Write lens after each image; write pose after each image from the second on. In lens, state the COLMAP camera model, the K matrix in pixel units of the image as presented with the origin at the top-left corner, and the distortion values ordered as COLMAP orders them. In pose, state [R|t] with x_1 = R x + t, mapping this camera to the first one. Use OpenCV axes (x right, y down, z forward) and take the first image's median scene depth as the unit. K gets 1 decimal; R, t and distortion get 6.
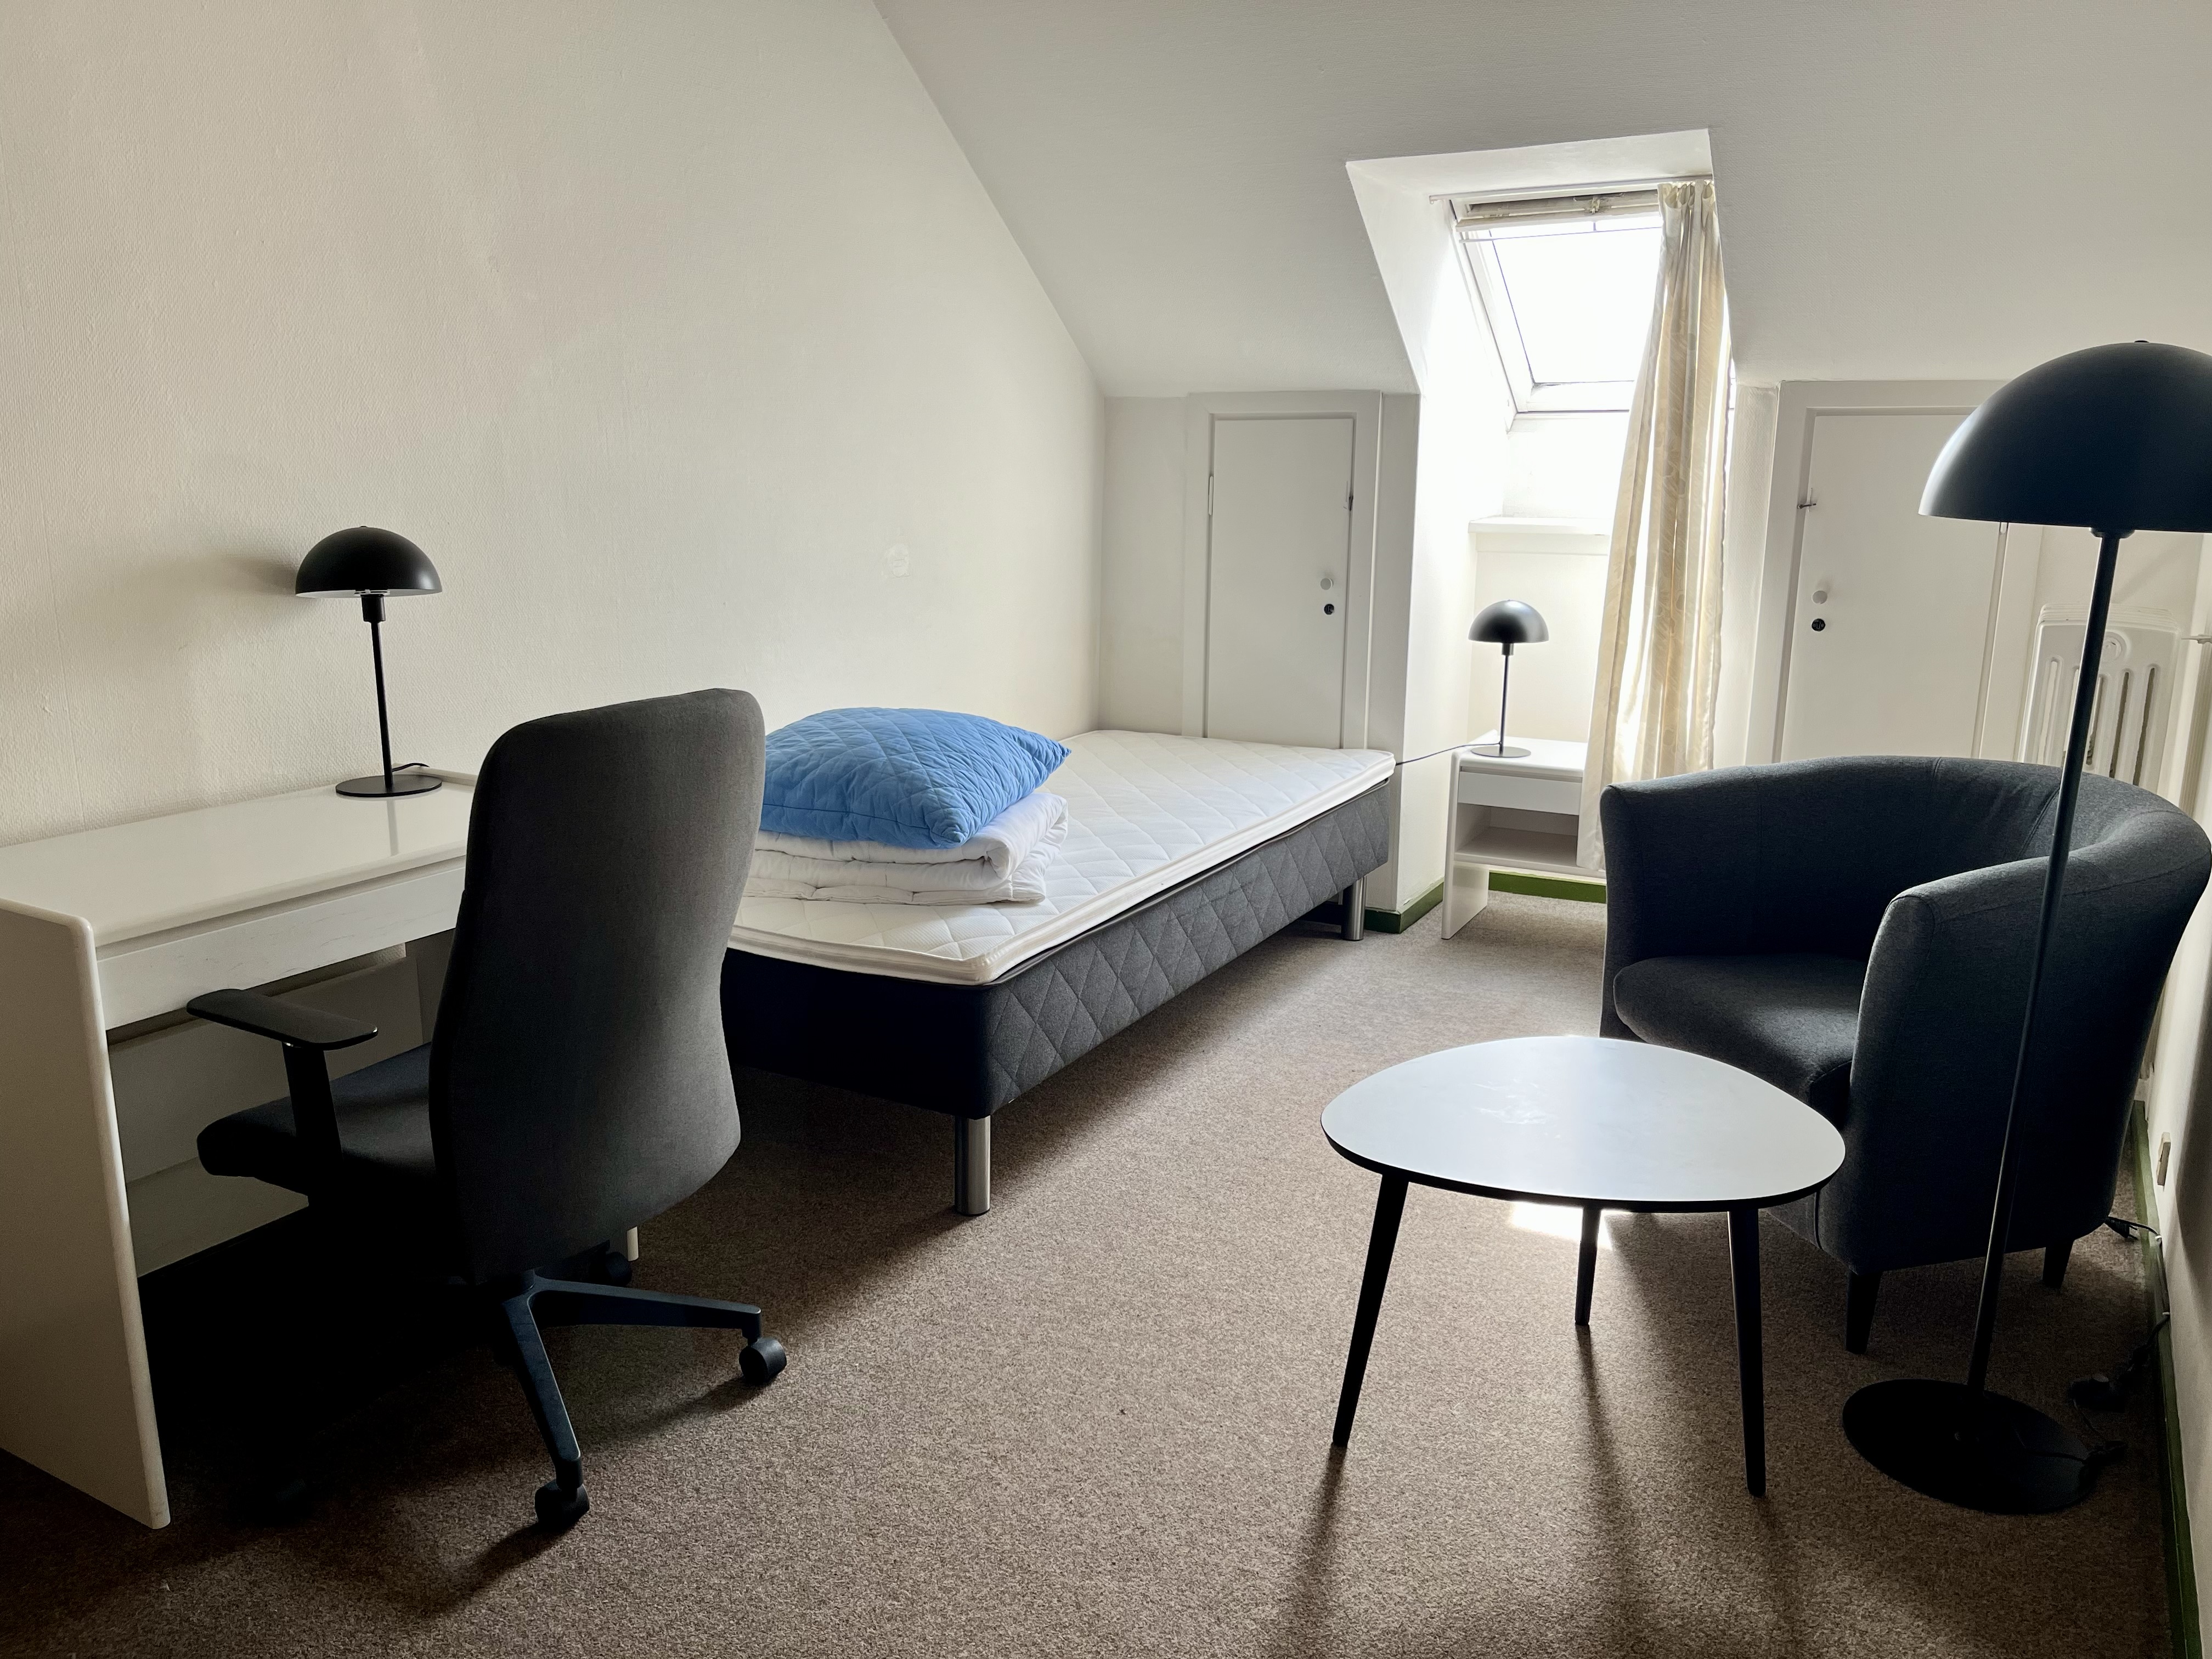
lens RADIAL K [[1675.0, 0, 1106.0], [0, 1675.0, 829.5], [0, 0, 1]] dist [0.063073, -0.099951]
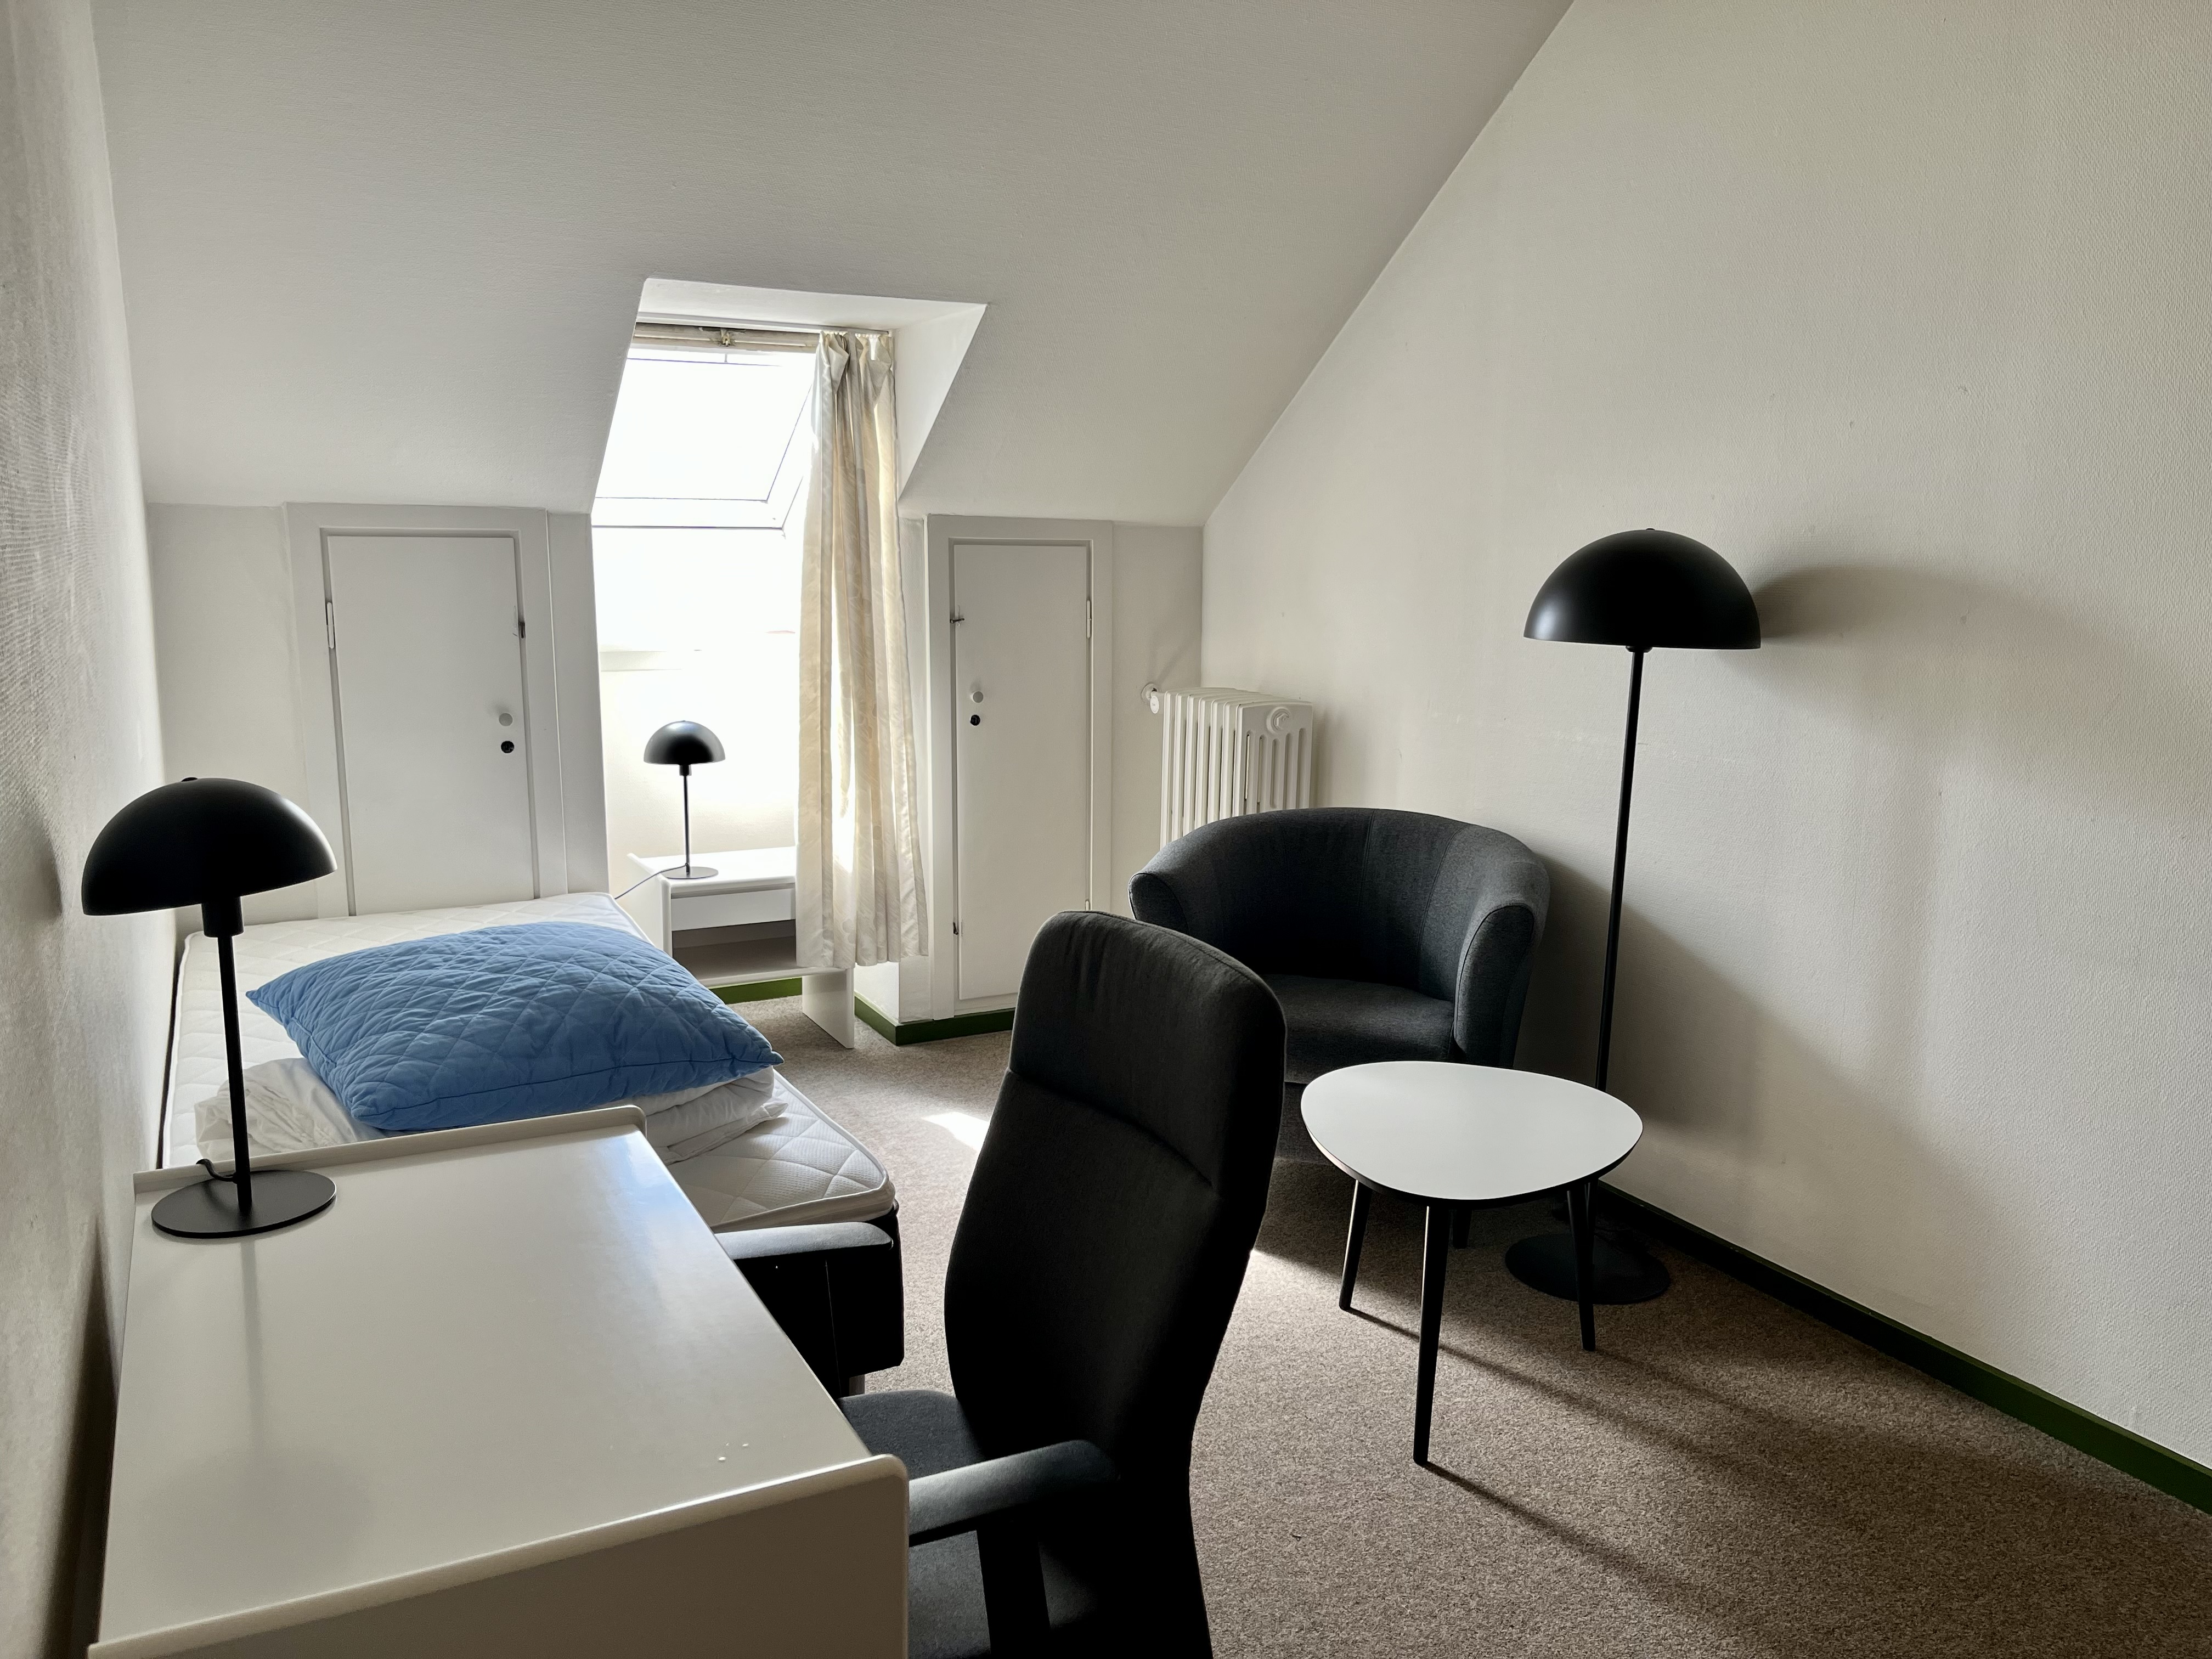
lens RADIAL K [[1675.0, 0, 1106.0], [0, 1675.0, 829.5], [0, 0, 1]] dist [0.063073, -0.099951]
pose [[0.551467, -0.141368, 0.822131, -0.472103], [0.175233, 0.983178, 0.051519, -0.085679], [-0.815584, 0.115654, 0.566962, 0.258662]]
